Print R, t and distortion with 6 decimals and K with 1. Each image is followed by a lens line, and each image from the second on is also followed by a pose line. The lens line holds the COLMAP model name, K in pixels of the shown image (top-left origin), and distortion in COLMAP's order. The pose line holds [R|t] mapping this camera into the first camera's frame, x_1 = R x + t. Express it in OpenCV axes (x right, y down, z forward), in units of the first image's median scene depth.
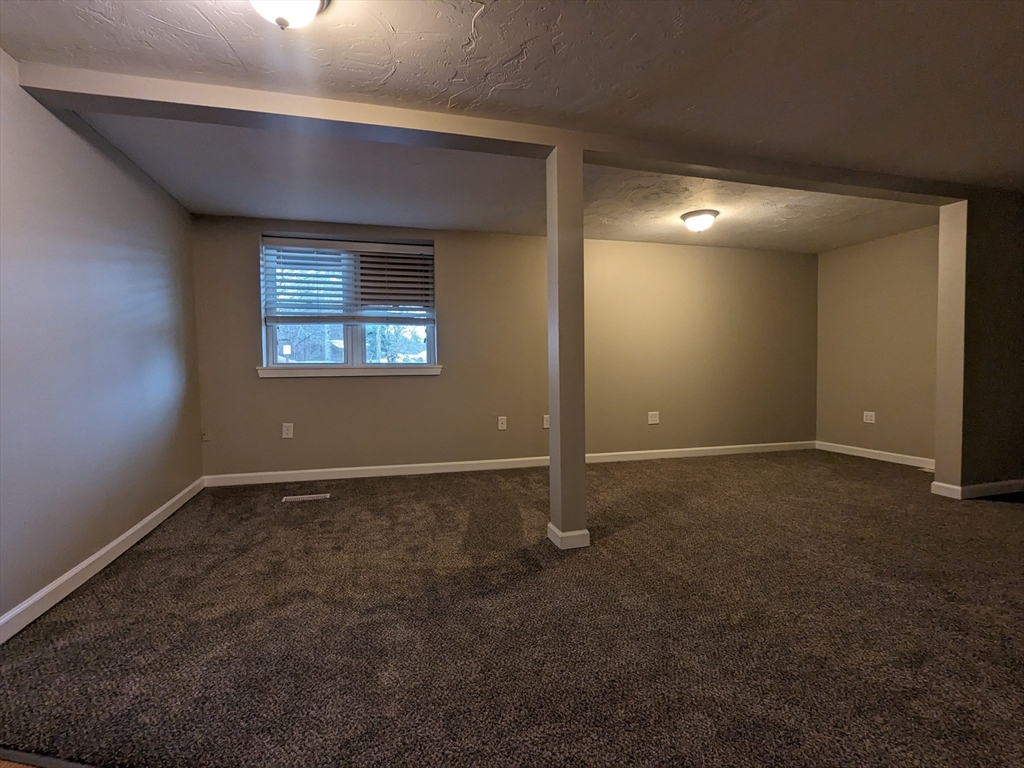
lens RADIAL K [[488.5, 0, 512.7], [0, 488.5, 386.1], [0, 0, 1]] dist [0.003164, 0.000769]
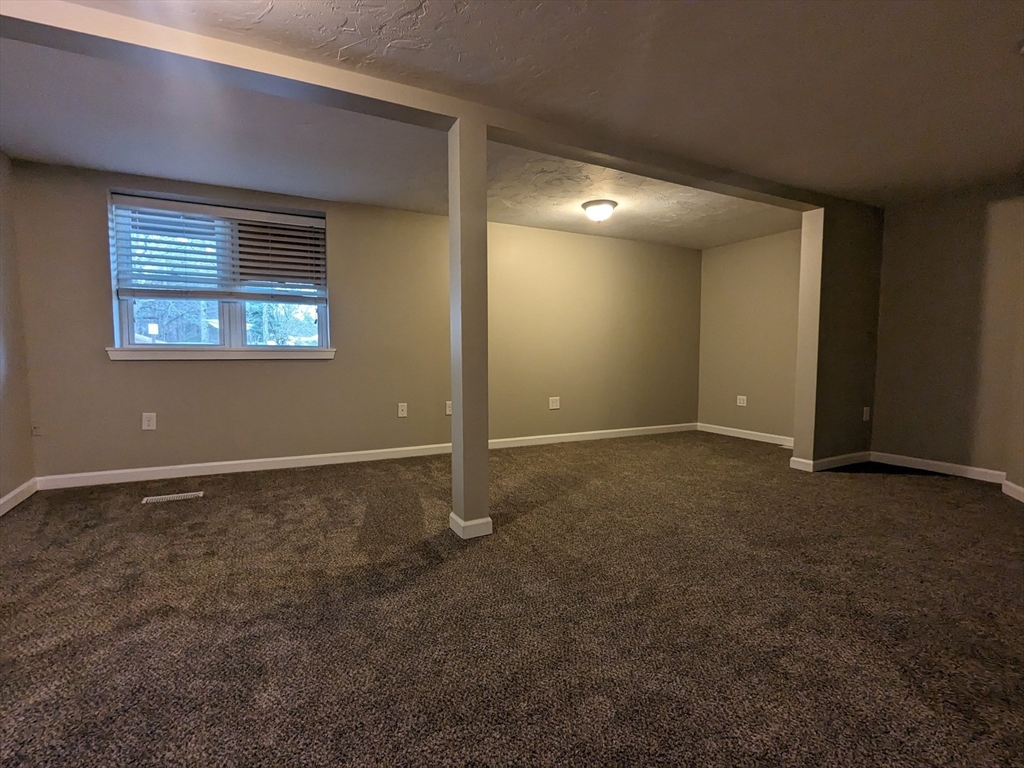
lens RADIAL K [[488.5, 0, 512.7], [0, 488.5, 386.1], [0, 0, 1]] dist [0.003164, 0.000769]
pose [[0.980556, -0.001612, 0.196234, 0.004840], [-0.004209, 0.999564, 0.029241, 0.000083], [-0.196196, -0.029498, 0.980121, 0.033757]]
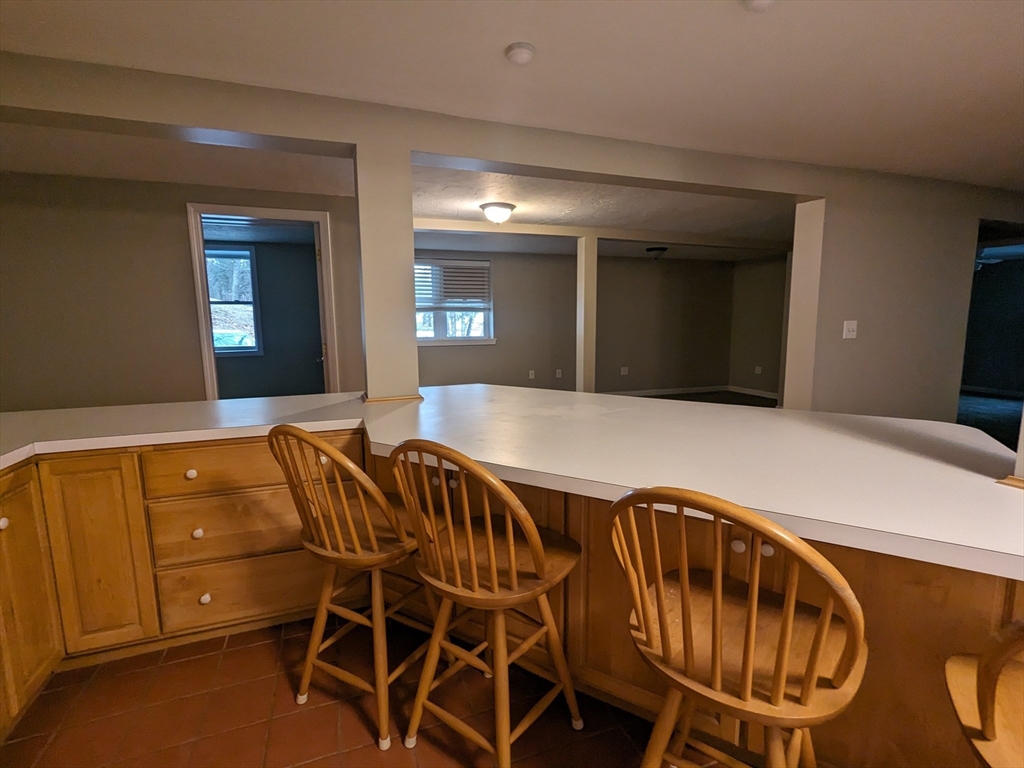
lens RADIAL K [[481.5, 0, 512.0], [0, 481.5, 384.0], [0, 0, 1]] dist [0.004260, 0.001327]
pose [[0.997122, -0.012034, 0.074847, -0.357700], [0.005141, 0.995782, 0.091612, -0.062632], [-0.075634, -0.090964, 0.992978, -0.975260]]
